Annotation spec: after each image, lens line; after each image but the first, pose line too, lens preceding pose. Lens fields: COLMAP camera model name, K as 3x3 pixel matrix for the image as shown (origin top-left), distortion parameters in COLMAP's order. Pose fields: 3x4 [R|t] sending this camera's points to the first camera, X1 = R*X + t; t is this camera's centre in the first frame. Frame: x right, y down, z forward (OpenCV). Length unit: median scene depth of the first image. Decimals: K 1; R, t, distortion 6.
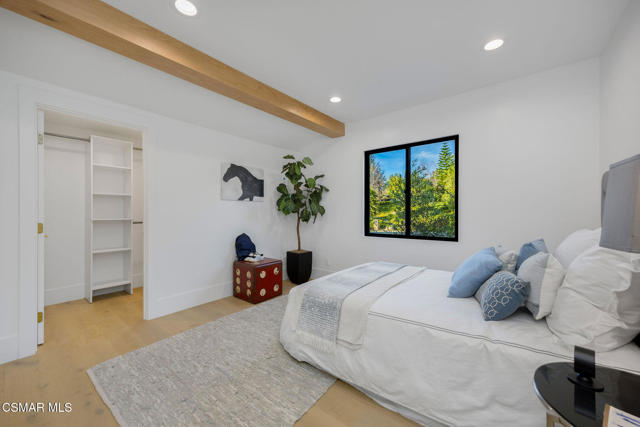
lens RADIAL K [[248.5, 0, 323.4], [0, 248.5, 212.3], [0, 0, 1]] dist [-0.002637, 0.000390]
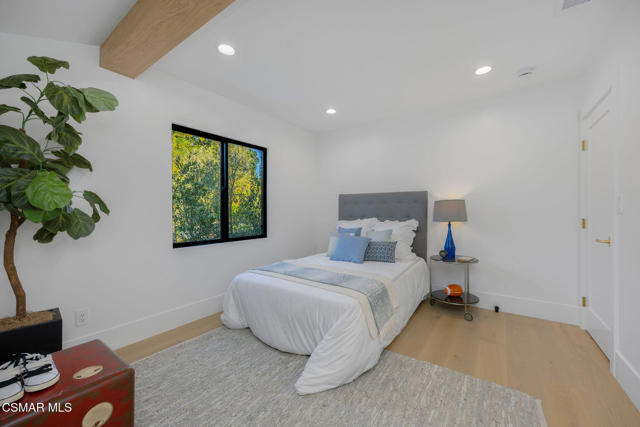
lens RADIAL K [[248.5, 0, 323.3], [0, 248.5, 213.6], [0, 0, 1]] dist [-0.002637, 0.000390]
pose [[-0.043607, -0.001919, 0.999047, -0.655508], [0.002603, 0.999995, 0.002034, 0.000003], [-0.999045, 0.002689, -0.043602, 0.765311]]
